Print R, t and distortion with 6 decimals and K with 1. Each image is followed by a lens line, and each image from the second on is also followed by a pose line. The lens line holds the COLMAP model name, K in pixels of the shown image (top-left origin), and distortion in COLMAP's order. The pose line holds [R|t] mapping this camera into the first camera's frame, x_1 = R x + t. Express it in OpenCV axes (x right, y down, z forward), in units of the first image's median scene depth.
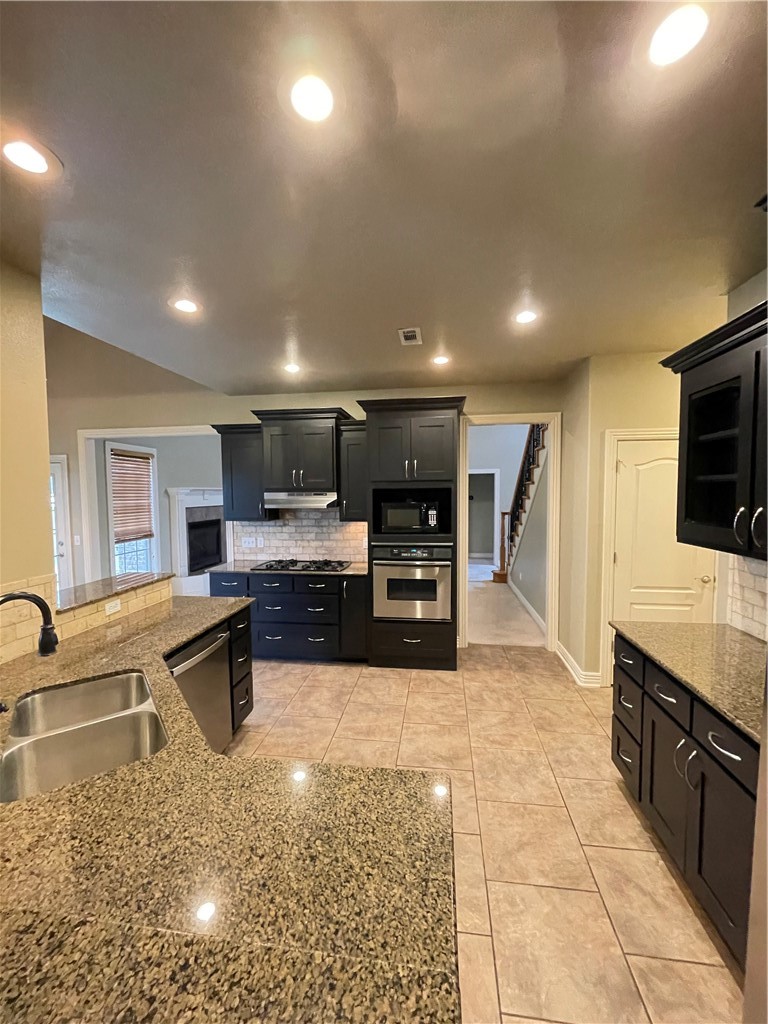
lens RADIAL K [[412.3, 0, 383.3], [0, 412.3, 513.6], [0, 0, 1]] dist [-0.003773, 0.000101]
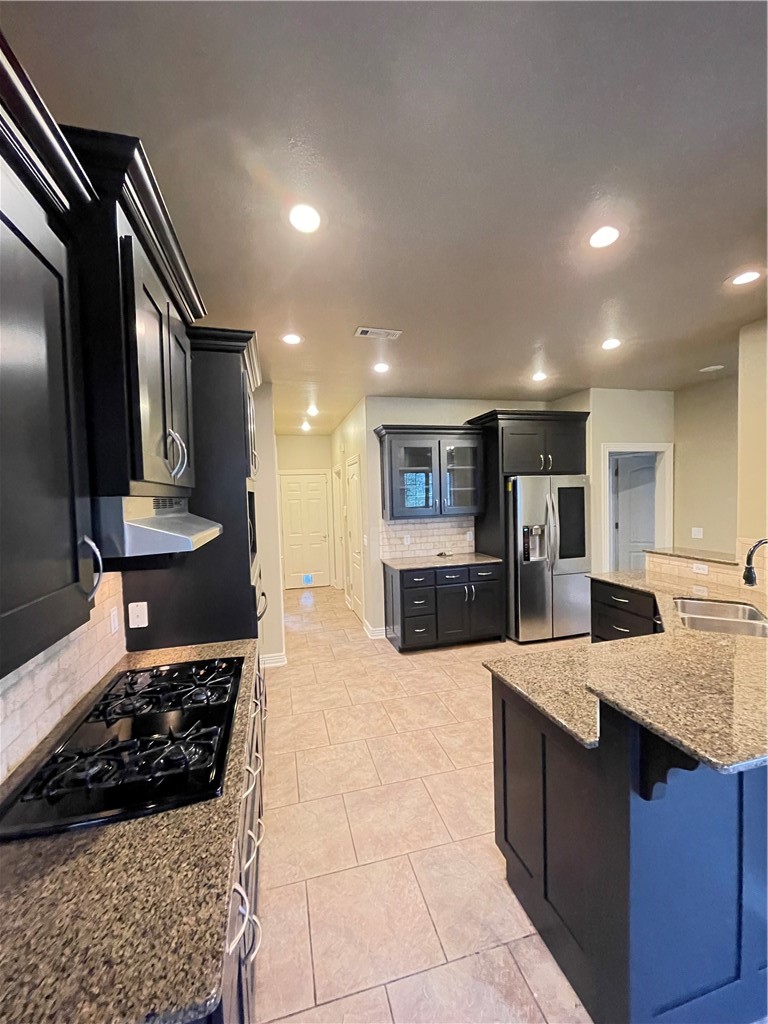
lens RADIAL K [[412.3, 0, 382.4], [0, 412.3, 514.2], [0, 0, 1]] dist [-0.003773, 0.000101]
pose [[-0.391070, -0.022639, 0.920082, -0.856563], [0.077322, 0.995355, 0.057356, -0.062515], [-0.917107, 0.093572, -0.387503, 1.435385]]
